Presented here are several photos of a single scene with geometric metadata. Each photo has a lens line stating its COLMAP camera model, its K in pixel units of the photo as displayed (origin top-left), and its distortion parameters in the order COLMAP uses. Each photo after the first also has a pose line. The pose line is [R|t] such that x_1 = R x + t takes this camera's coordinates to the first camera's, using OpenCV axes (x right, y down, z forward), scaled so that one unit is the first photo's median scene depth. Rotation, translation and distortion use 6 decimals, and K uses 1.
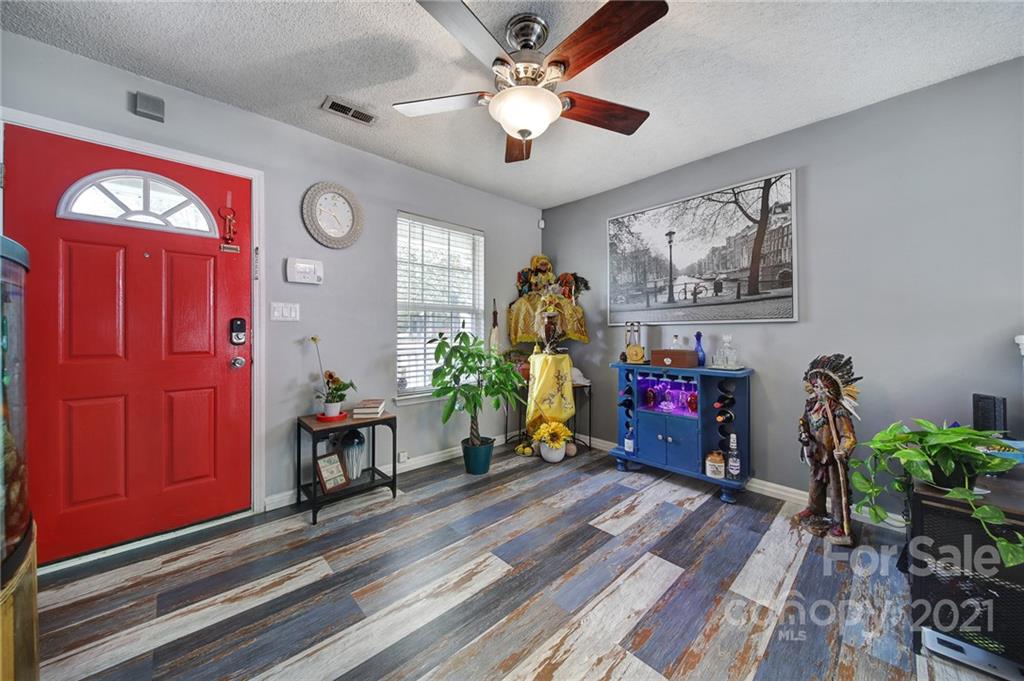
lens RADIAL K [[360.4, 0, 512.4], [0, 360.4, 331.5], [0, 0, 1]] dist [-0.003529, 0.000068]
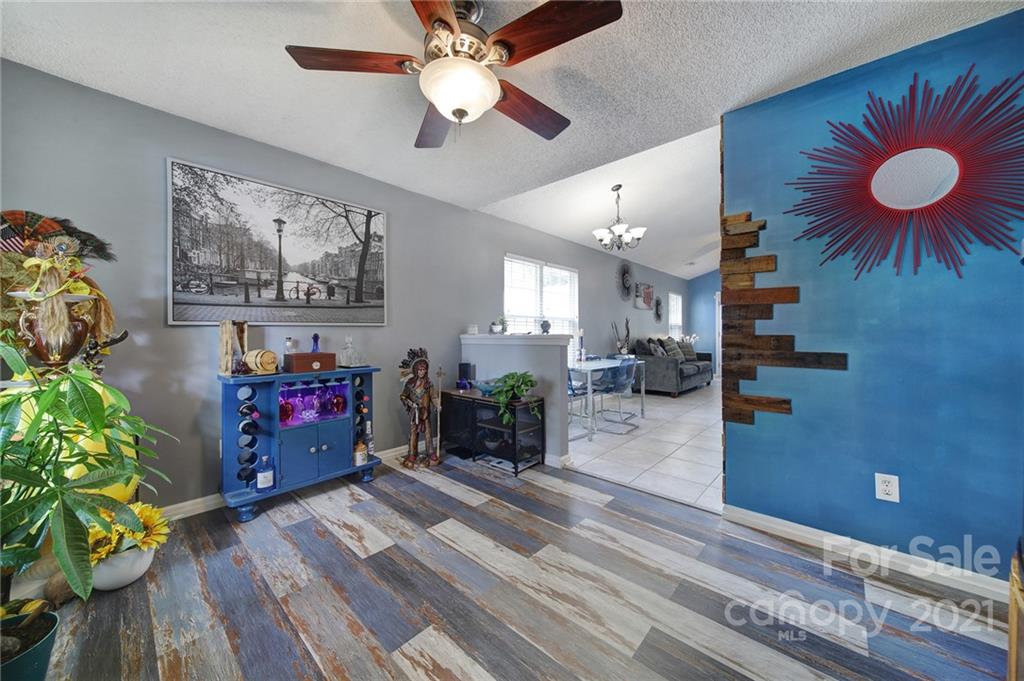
lens RADIAL K [[360.4, 0, 508.2], [0, 360.4, 333.0], [0, 0, 1]] dist [-0.003529, 0.000068]
pose [[-0.071068, -0.000757, 0.997471, -0.570587], [0.002186, 0.999997, 0.000915, -0.000720], [-0.997469, 0.002245, -0.071066, 0.616704]]
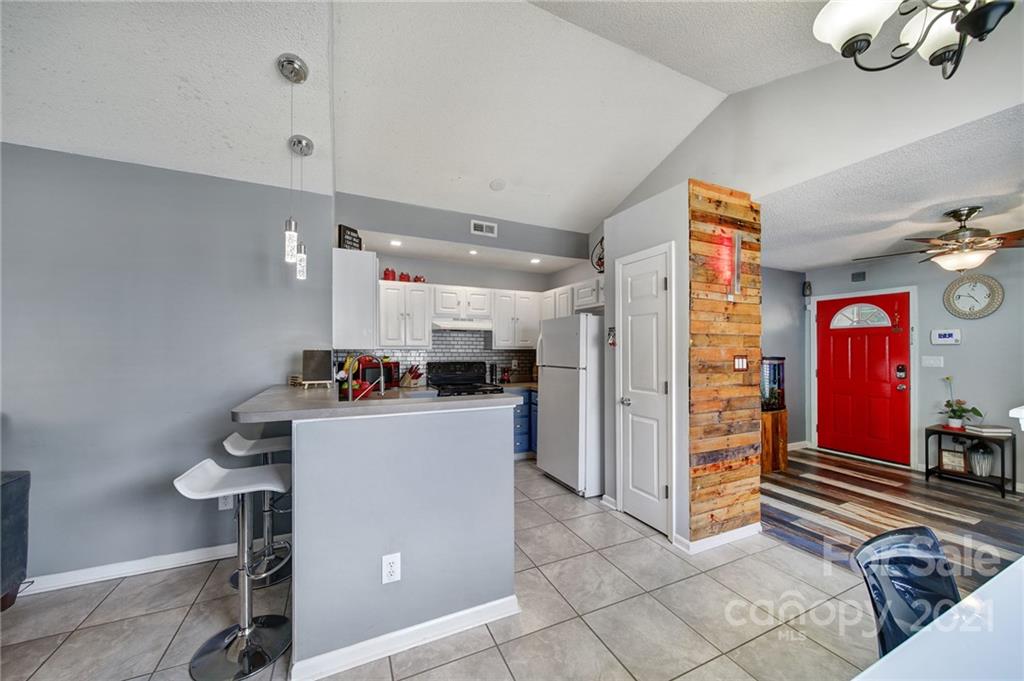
lens RADIAL K [[360.4, 0, 503.5], [0, 360.4, 346.7], [0, 0, 1]] dist [-0.003529, 0.000068]
pose [[-0.325342, -0.006311, -0.945575, 1.595942], [-0.002534, 0.999980, -0.005802, -0.106499], [0.945593, 0.000509, -0.325352, -0.369292]]
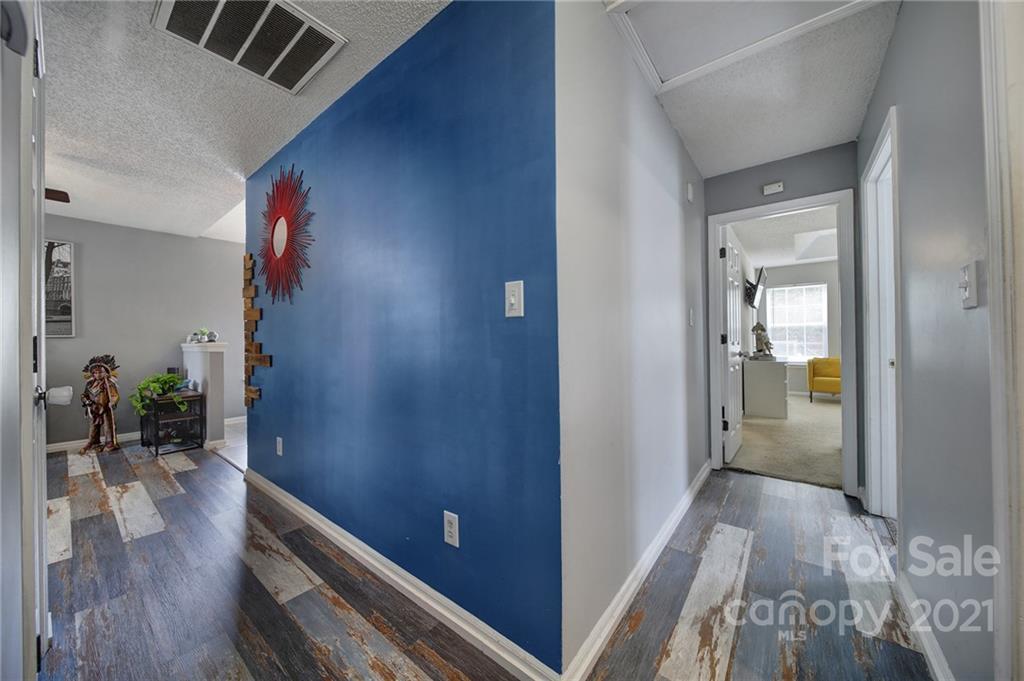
lens RADIAL K [[360.4, 0, 512.2], [0, 360.4, 333.1], [0, 0, 1]] dist [-0.003529, 0.000068]
pose [[-0.146347, 0.013279, 0.989144, -1.060947], [0.011497, 0.999865, -0.011722, -0.003374], [-0.989167, 0.009656, -0.146480, -0.692644]]
